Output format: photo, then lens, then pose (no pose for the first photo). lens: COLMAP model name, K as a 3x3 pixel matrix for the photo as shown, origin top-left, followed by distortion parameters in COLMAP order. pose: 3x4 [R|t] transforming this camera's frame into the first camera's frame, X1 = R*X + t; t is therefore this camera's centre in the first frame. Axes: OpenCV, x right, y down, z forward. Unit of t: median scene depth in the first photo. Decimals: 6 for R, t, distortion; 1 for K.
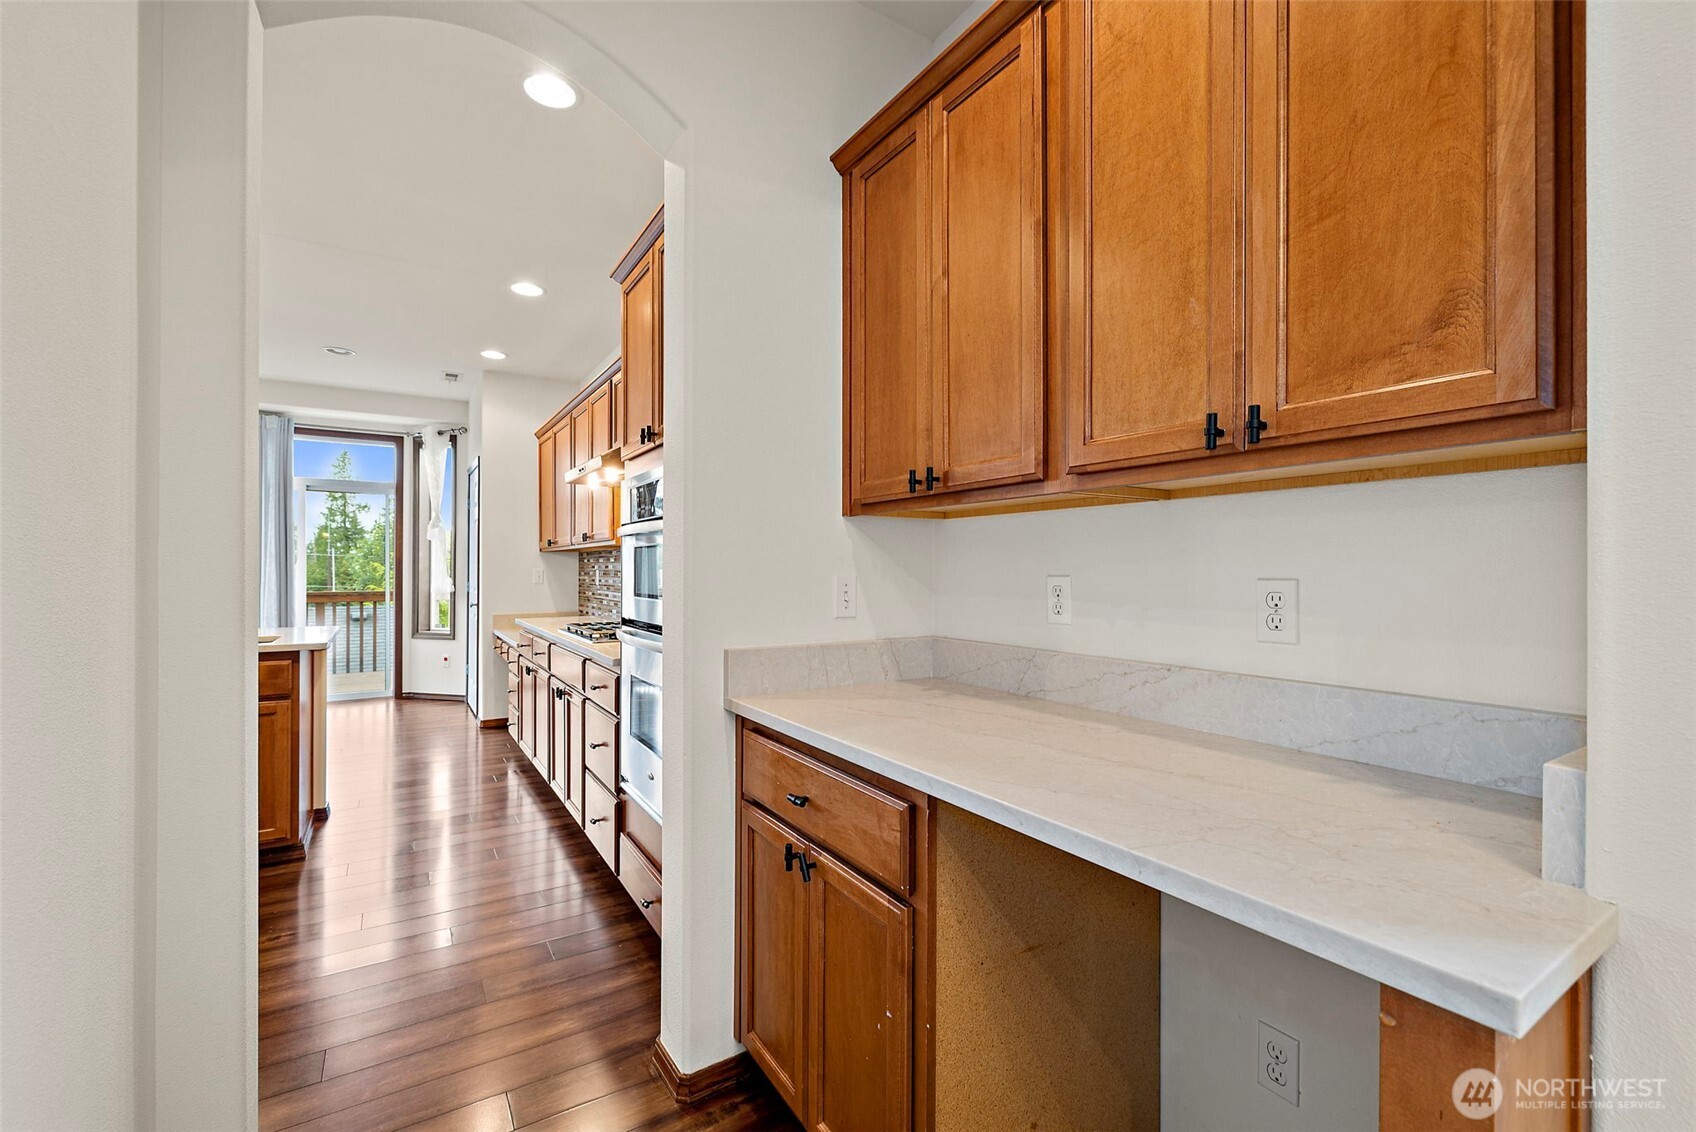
lens RADIAL K [[722.3, 0, 848.0], [0, 722.3, 566.0], [0, 0, 1]] dist [-0.000797, -0.000498]
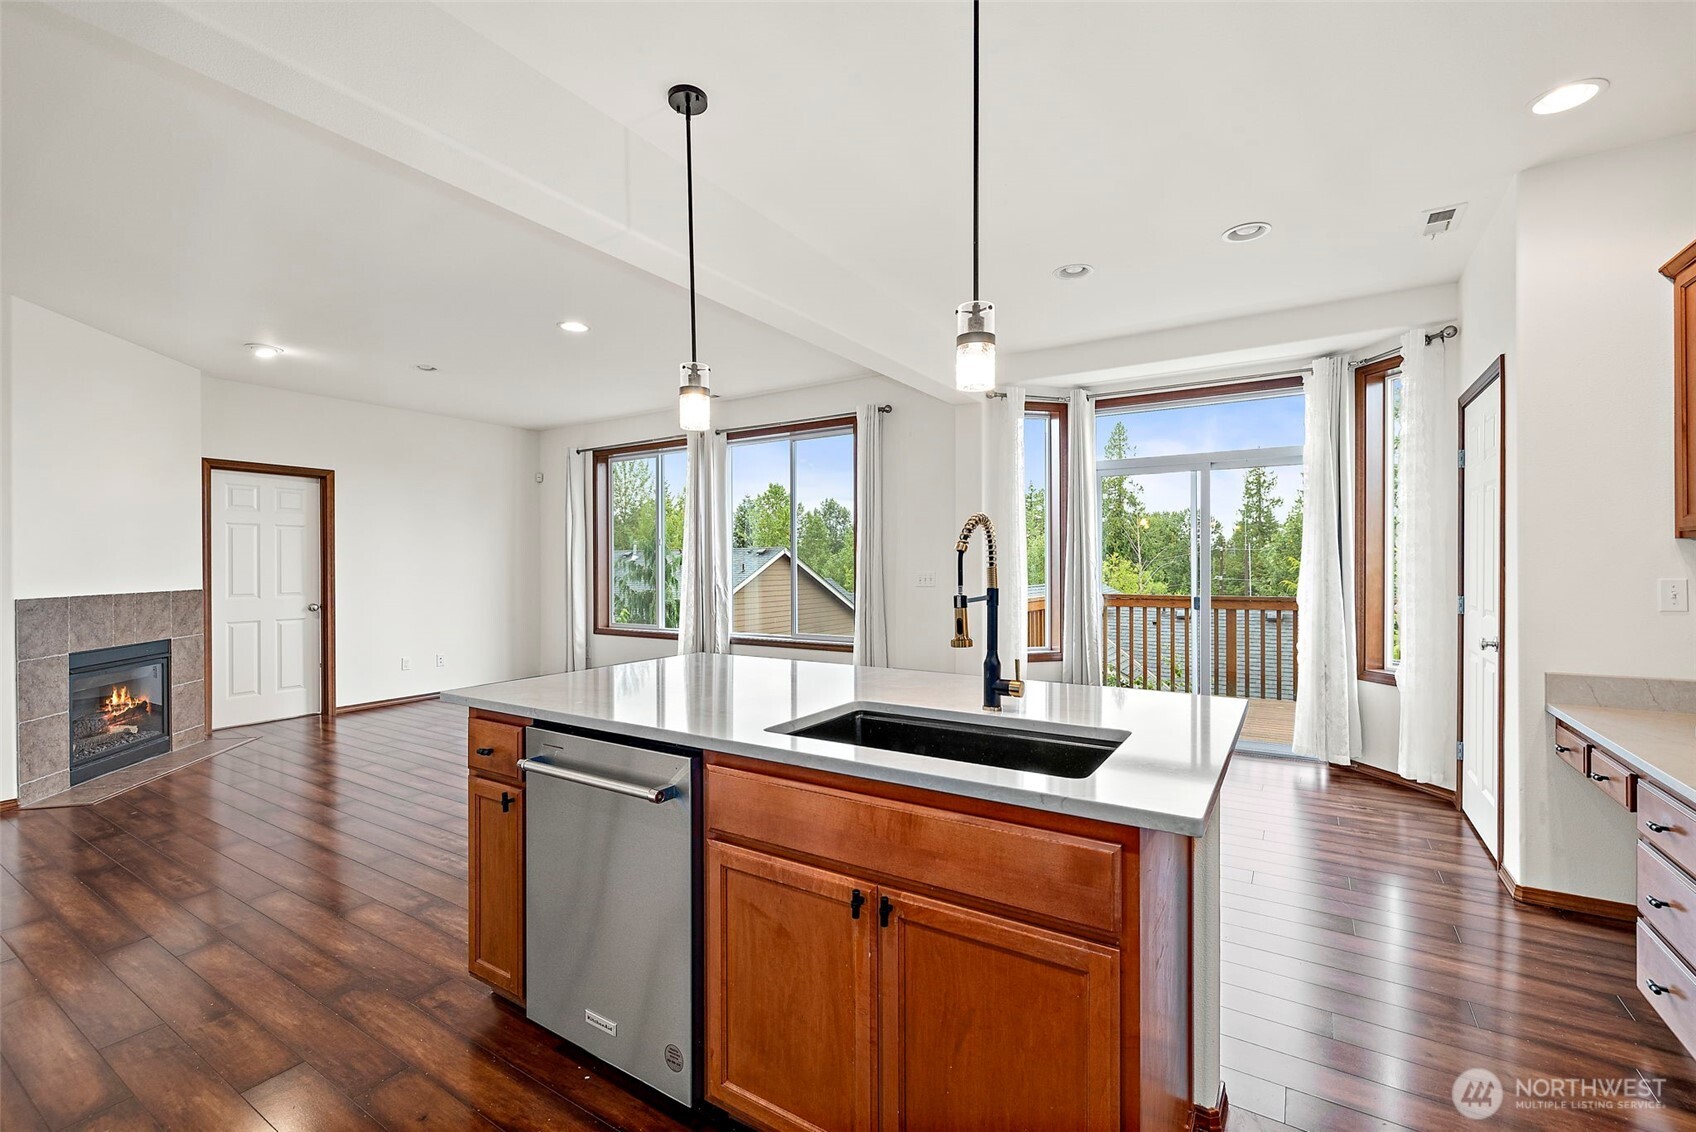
lens RADIAL K [[722.3, 0, 848.0], [0, 722.3, 566.0], [0, 0, 1]] dist [-0.000797, -0.000498]
pose [[0.428824, -0.002043, -0.903386, -0.150612], [0.011430, 0.999930, 0.003164, -0.006447], [0.903316, -0.011683, 0.428817, 0.218929]]
